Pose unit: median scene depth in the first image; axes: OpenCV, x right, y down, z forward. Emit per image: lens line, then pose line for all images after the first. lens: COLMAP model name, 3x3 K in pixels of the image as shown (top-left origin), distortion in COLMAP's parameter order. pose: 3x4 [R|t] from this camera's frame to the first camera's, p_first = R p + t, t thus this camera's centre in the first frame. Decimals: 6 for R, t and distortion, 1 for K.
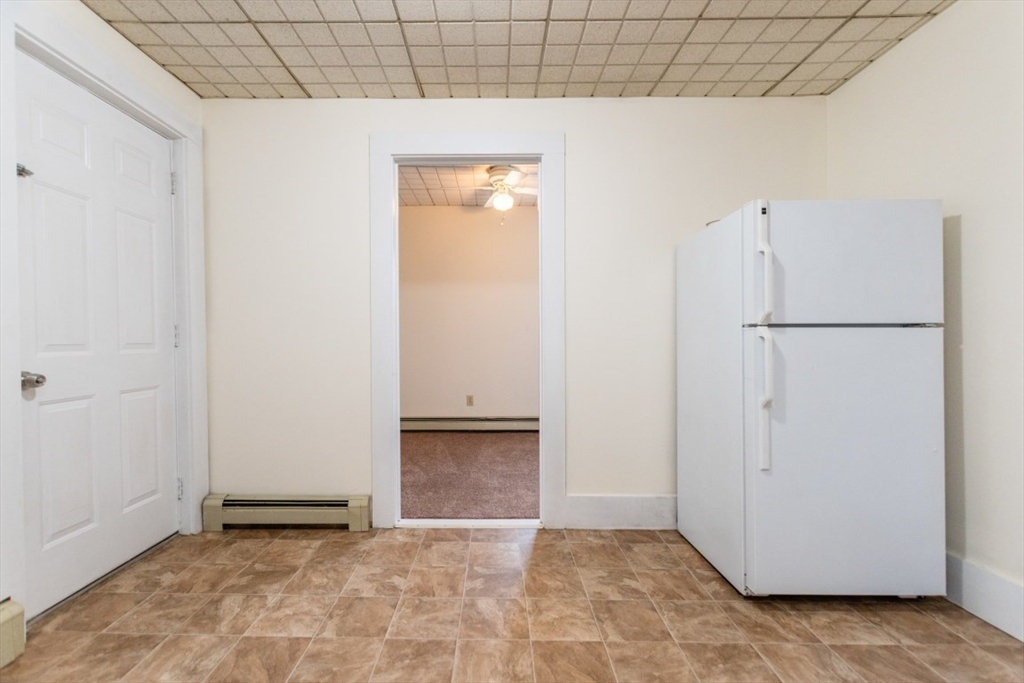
lens RADIAL K [[443.1, 0, 505.2], [0, 443.1, 343.6], [0, 0, 1]] dist [0.001681, -0.004526]
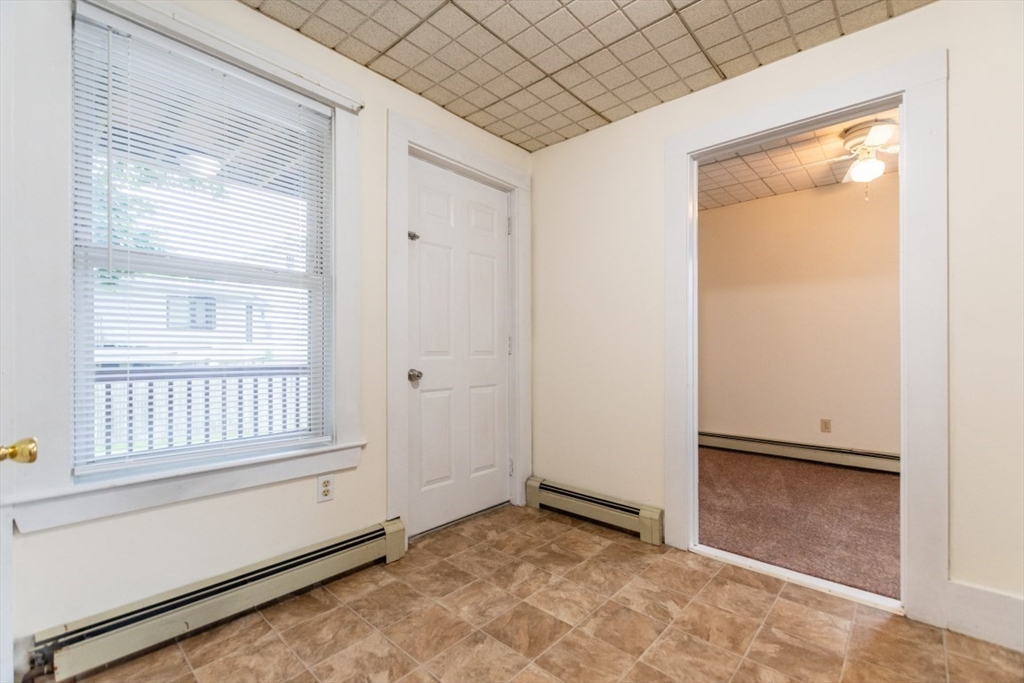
lens RADIAL K [[443.1, 0, 518.6], [0, 443.1, 346.5], [0, 0, 1]] dist [0.001681, -0.004526]
pose [[0.744199, -0.003445, -0.667949, 0.131008], [-0.008998, 0.999844, -0.015182, 0.005406], [0.667897, 0.017308, 0.744053, 0.078909]]
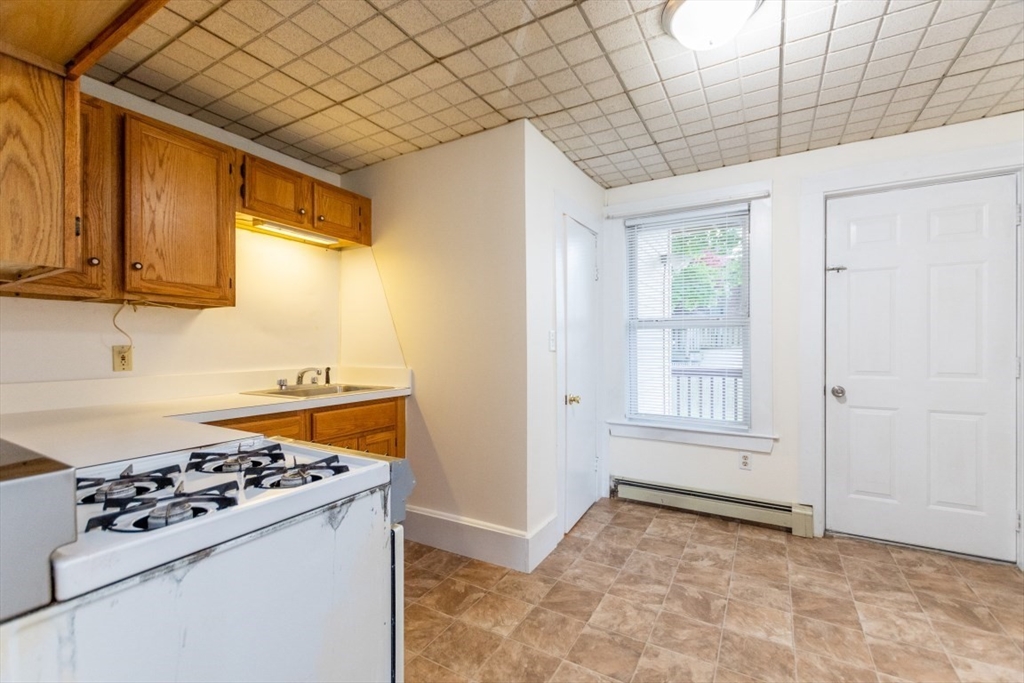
lens RADIAL K [[443.1, 0, 510.2], [0, 443.1, 346.6], [0, 0, 1]] dist [0.001681, -0.004526]
pose [[-0.530456, -0.008032, -0.847675, 0.752458], [-0.010680, 0.999939, -0.002791, -0.051655], [0.847645, 0.007573, -0.530509, 0.593771]]
